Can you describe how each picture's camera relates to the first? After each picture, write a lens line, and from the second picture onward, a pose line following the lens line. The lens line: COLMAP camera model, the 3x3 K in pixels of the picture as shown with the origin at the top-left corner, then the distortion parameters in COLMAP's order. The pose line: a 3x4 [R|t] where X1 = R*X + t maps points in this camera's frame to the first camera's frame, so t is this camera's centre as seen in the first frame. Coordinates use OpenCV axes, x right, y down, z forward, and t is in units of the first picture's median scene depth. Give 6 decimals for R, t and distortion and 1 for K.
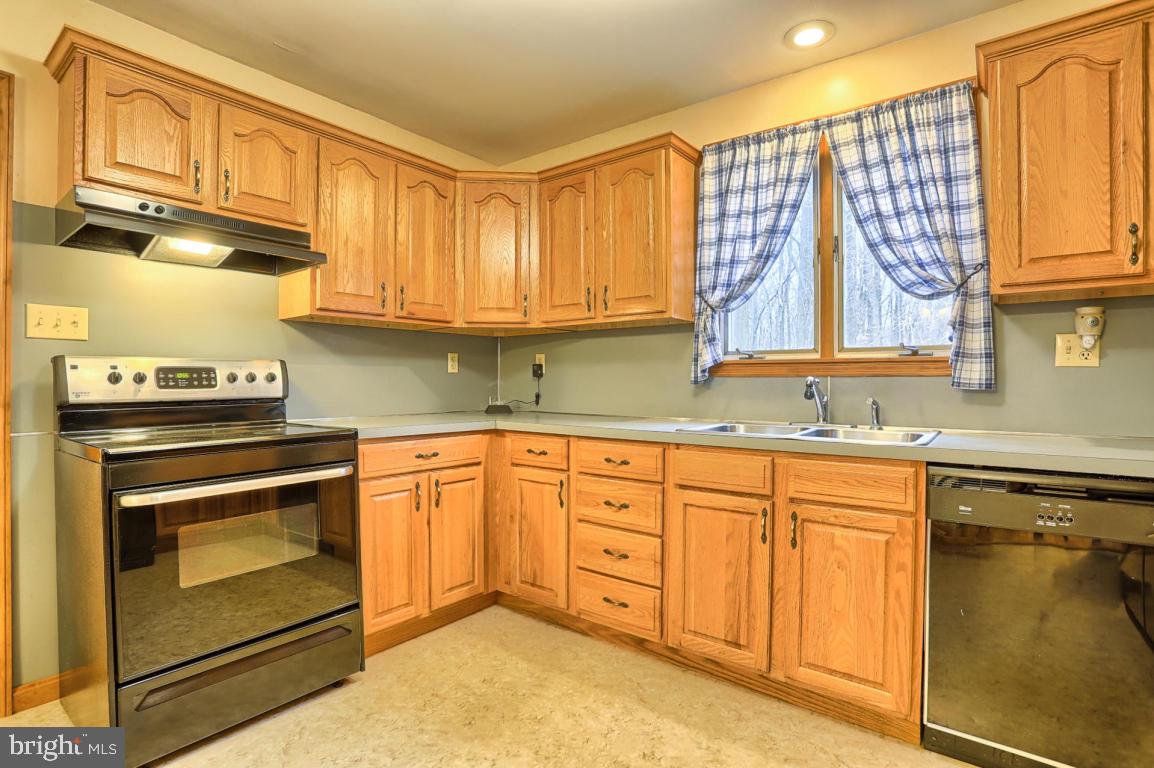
lens RADIAL K [[563.7, 0, 583.2], [0, 563.7, 382.0], [0, 0, 1]] dist [-0.067645, 0.022025]
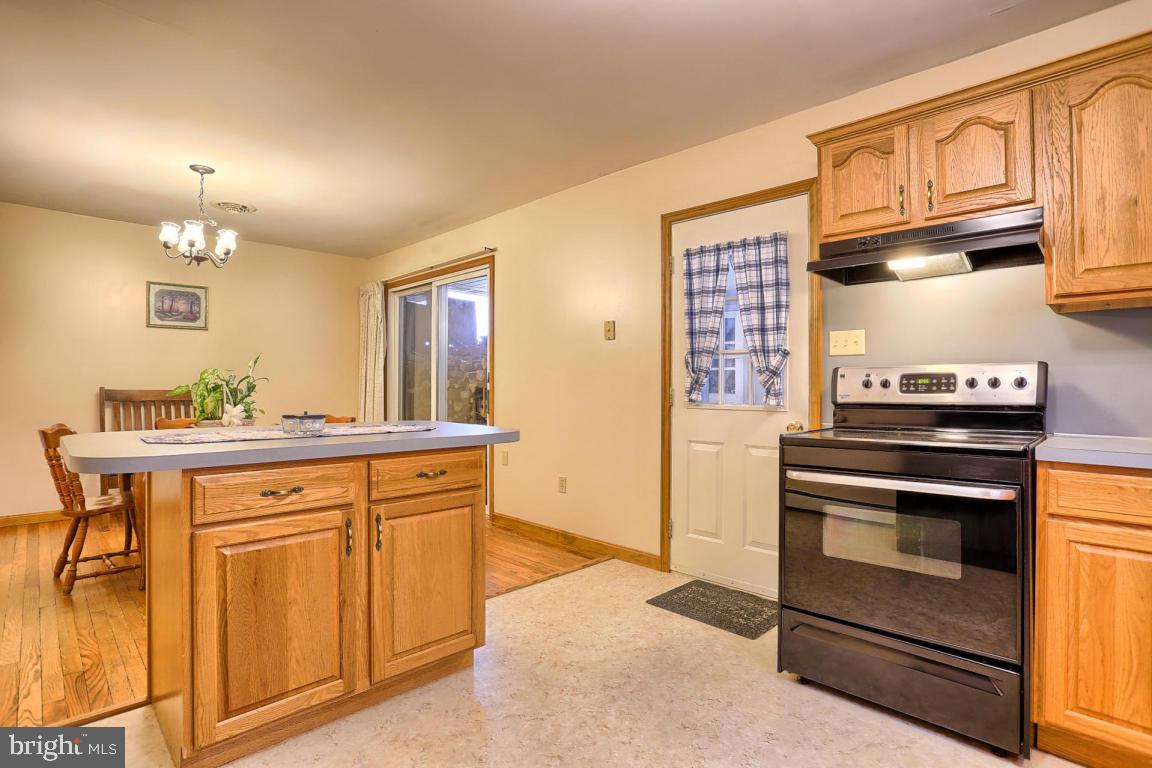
lens RADIAL K [[562.7, 0, 567.7], [0, 562.7, 380.4], [0, 0, 1]] dist [-0.067645, 0.022025]
pose [[-0.131044, -0.013658, -0.991283, 0.407453], [-0.004911, 0.999902, -0.013127, 0.003855], [0.991364, 0.003148, -0.131098, 0.420689]]
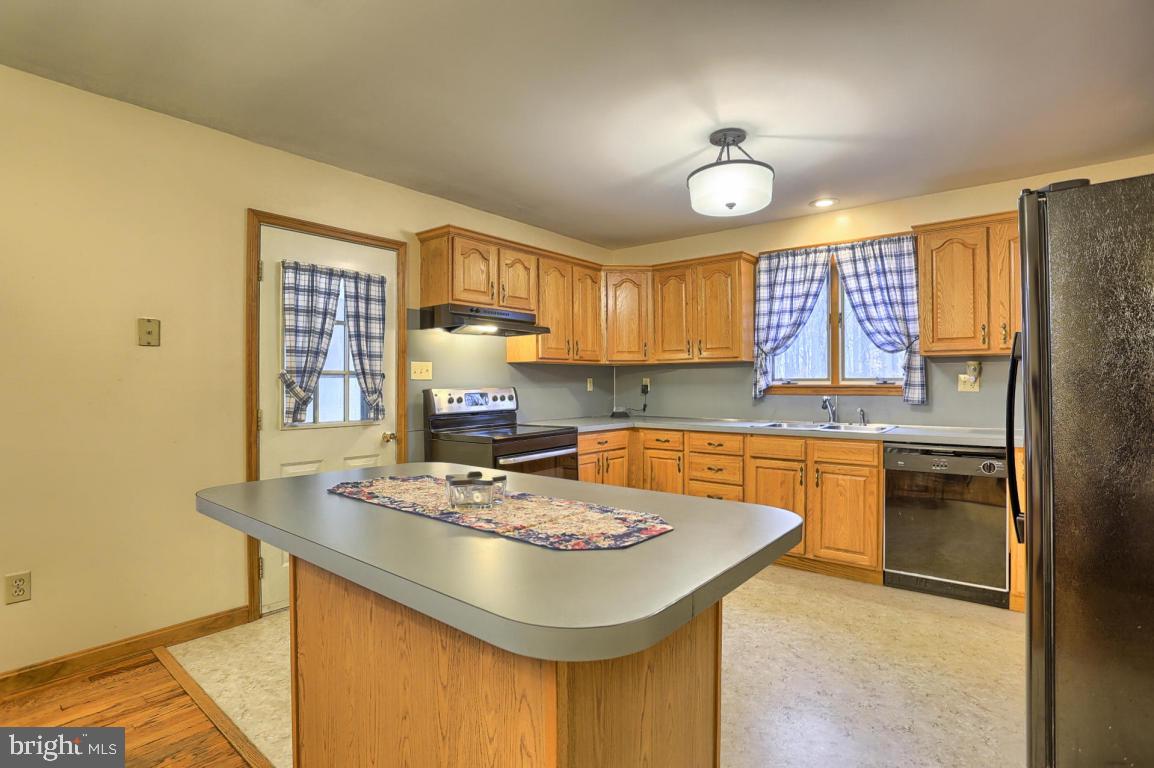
lens RADIAL K [[563.7, 0, 581.0], [0, 563.7, 382.9], [0, 0, 1]] dist [-0.067645, 0.022025]
pose [[0.999661, -0.006070, -0.025304, -0.321968], [0.006031, 0.999980, -0.001628, -0.053231], [0.025313, 0.001475, 0.999678, -0.784502]]
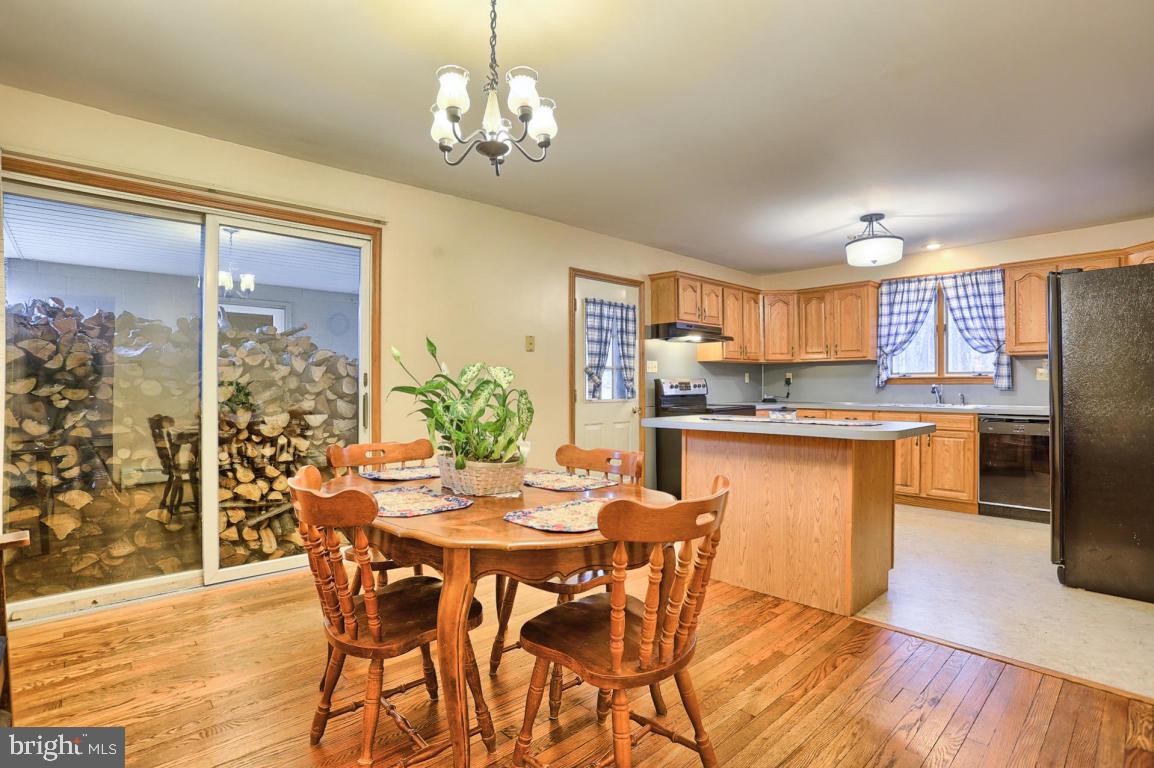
lens RADIAL K [[563.7, 0, 577.7], [0, 563.7, 385.7], [0, 0, 1]] dist [-0.067645, 0.022025]
pose [[0.986495, -0.004834, -0.163721, -0.746804], [0.004679, 0.999988, -0.001333, -0.008559], [0.163725, 0.000549, 0.986506, -1.654120]]
